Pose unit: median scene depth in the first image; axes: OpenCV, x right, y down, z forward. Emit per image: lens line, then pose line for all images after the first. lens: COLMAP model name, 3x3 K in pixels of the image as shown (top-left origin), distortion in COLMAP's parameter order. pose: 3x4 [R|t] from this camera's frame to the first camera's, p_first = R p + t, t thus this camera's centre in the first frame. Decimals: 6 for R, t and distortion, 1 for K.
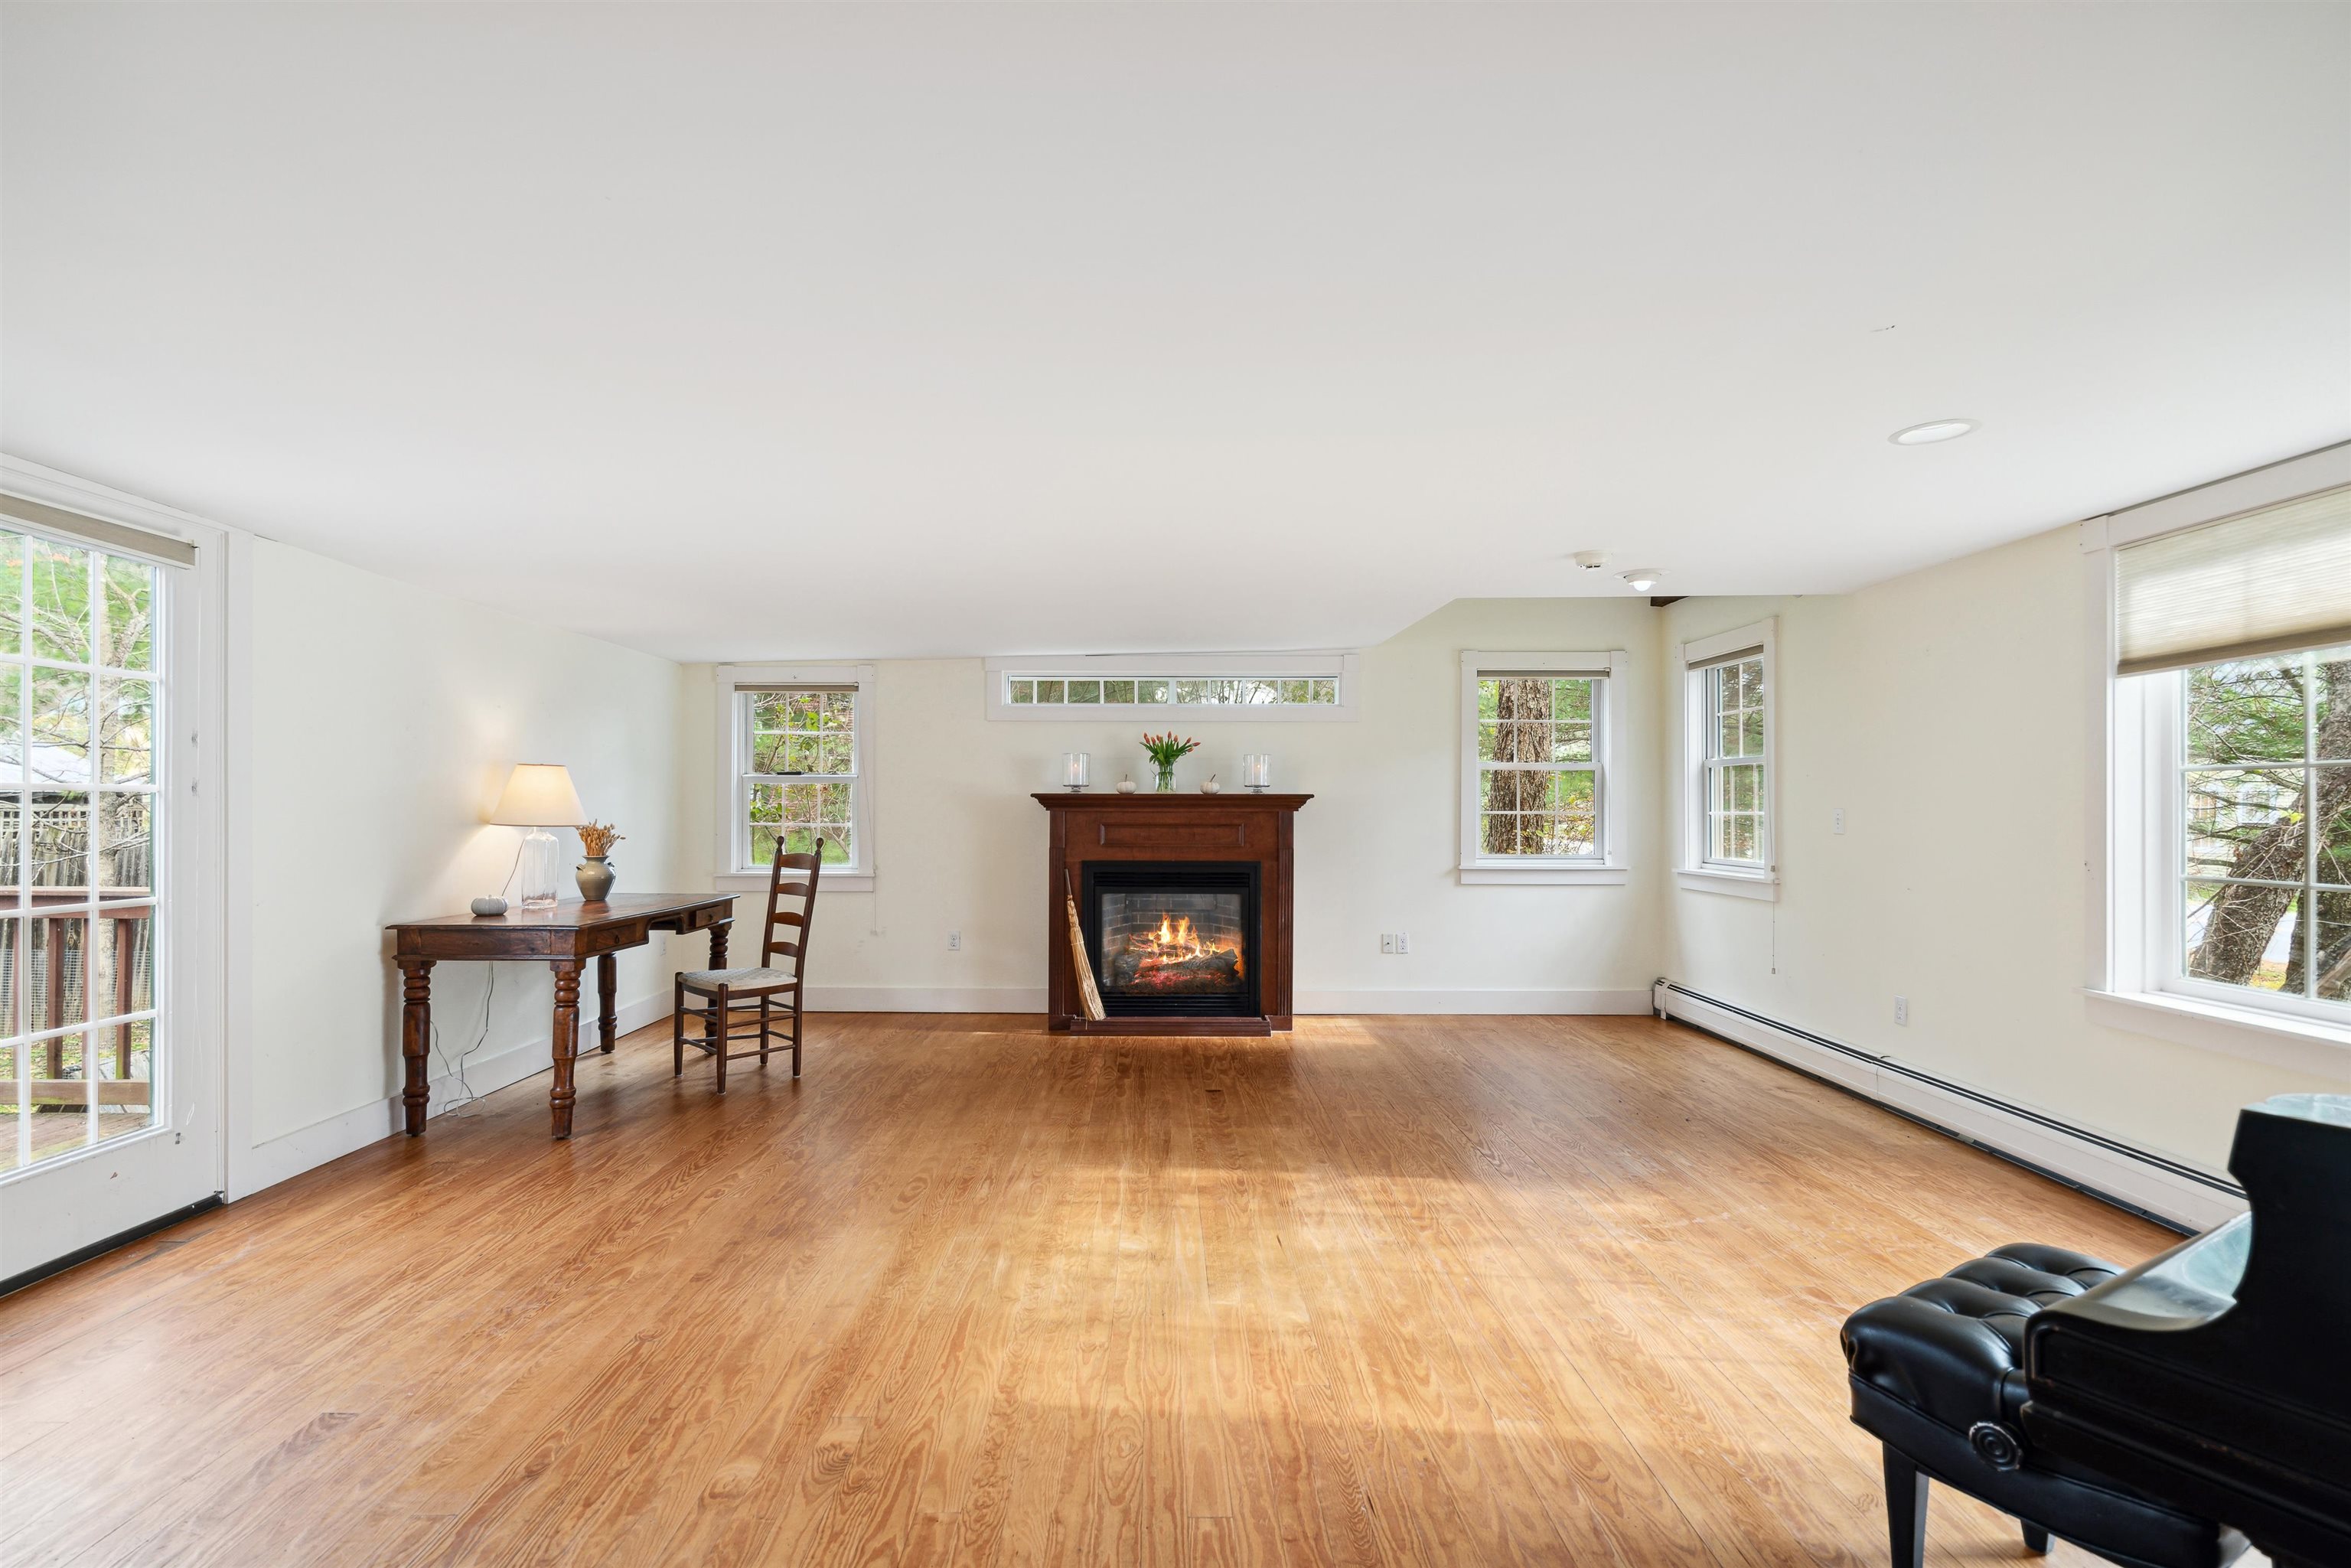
lens RADIAL K [[1061.9, 0, 1165.0], [0, 1061.9, 813.4], [0, 0, 1]] dist [-0.001733, 0.000341]
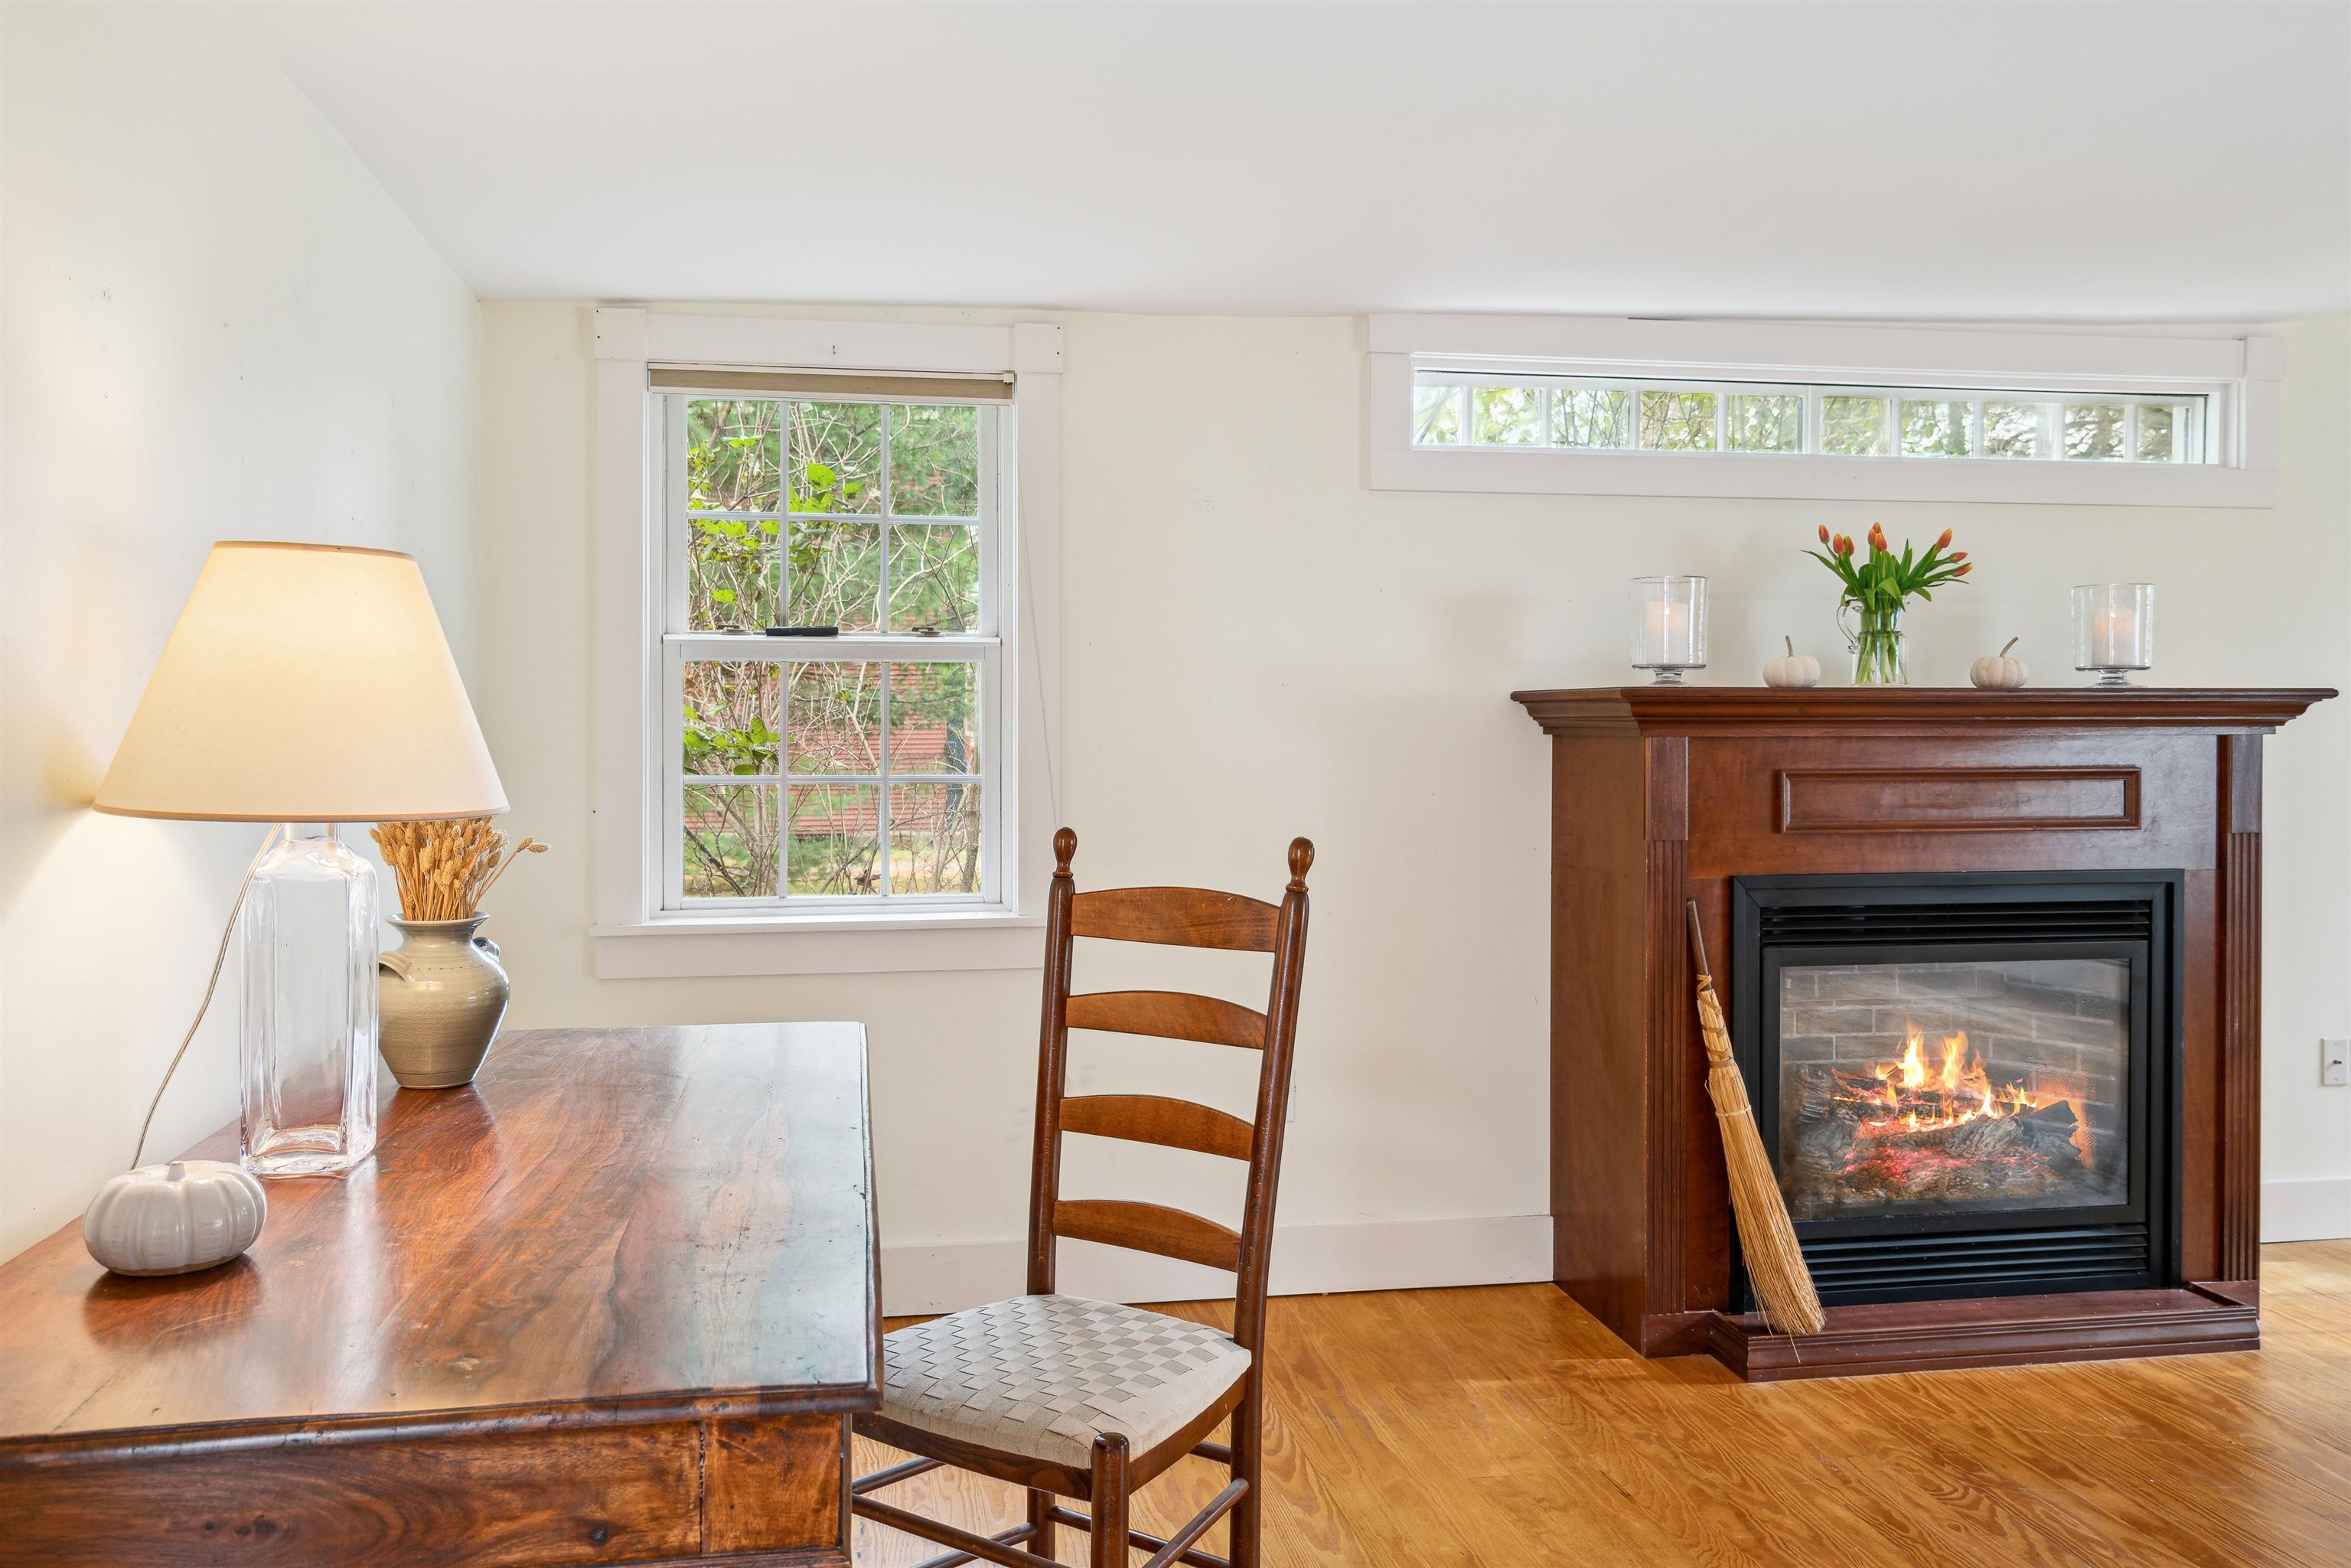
lens RADIAL K [[1722.4, 0, 1167.8], [0, 1722.4, 742.0], [0, 0, 1]] dist [-0.000560, 0.000074]
pose [[0.985506, -0.005938, 0.169537, -0.364408], [0.005238, 0.999976, 0.004575, -0.003765], [-0.169560, -0.003620, 0.985513, 0.467246]]
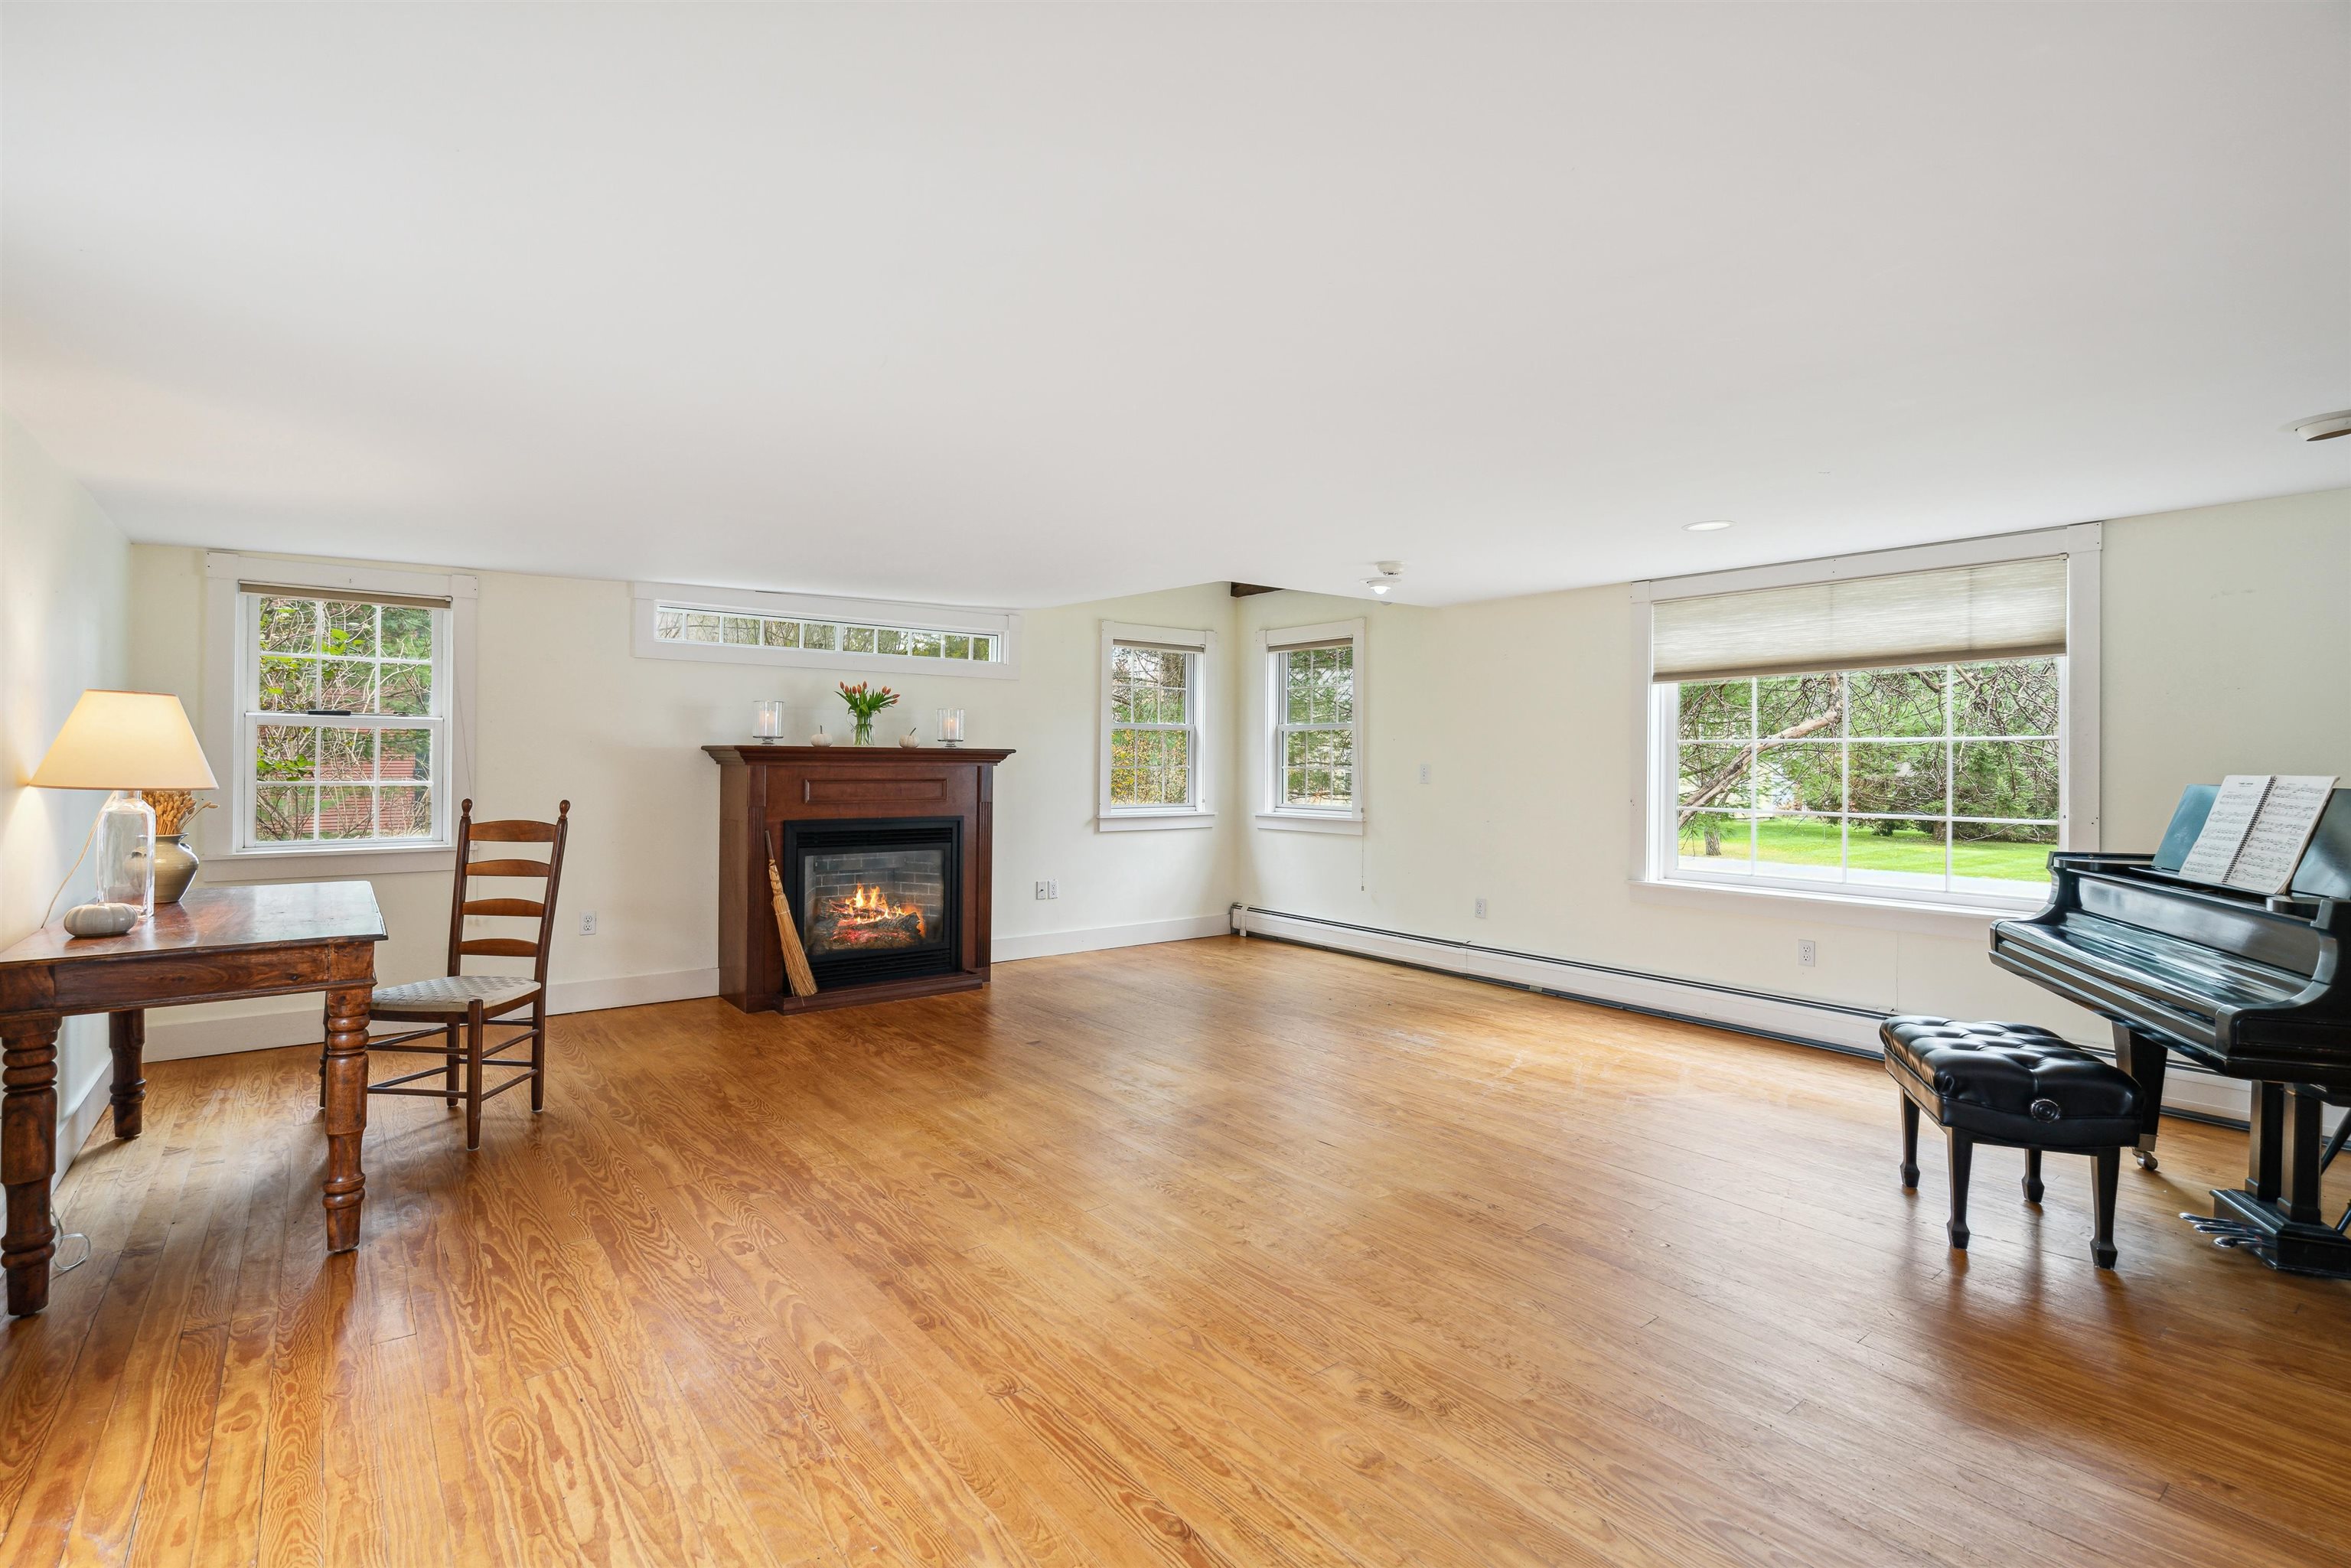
lens RADIAL K [[1050.8, 0, 1128.9], [0, 1050.8, 768.0], [0, 0, 1]] dist [0.000044, 0.000328]
pose [[0.803164, -0.000235, 0.595758, -0.376883], [-0.001069, 0.999998, 0.001836, -0.002024], [-0.595757, -0.002112, 0.803162, 0.110766]]
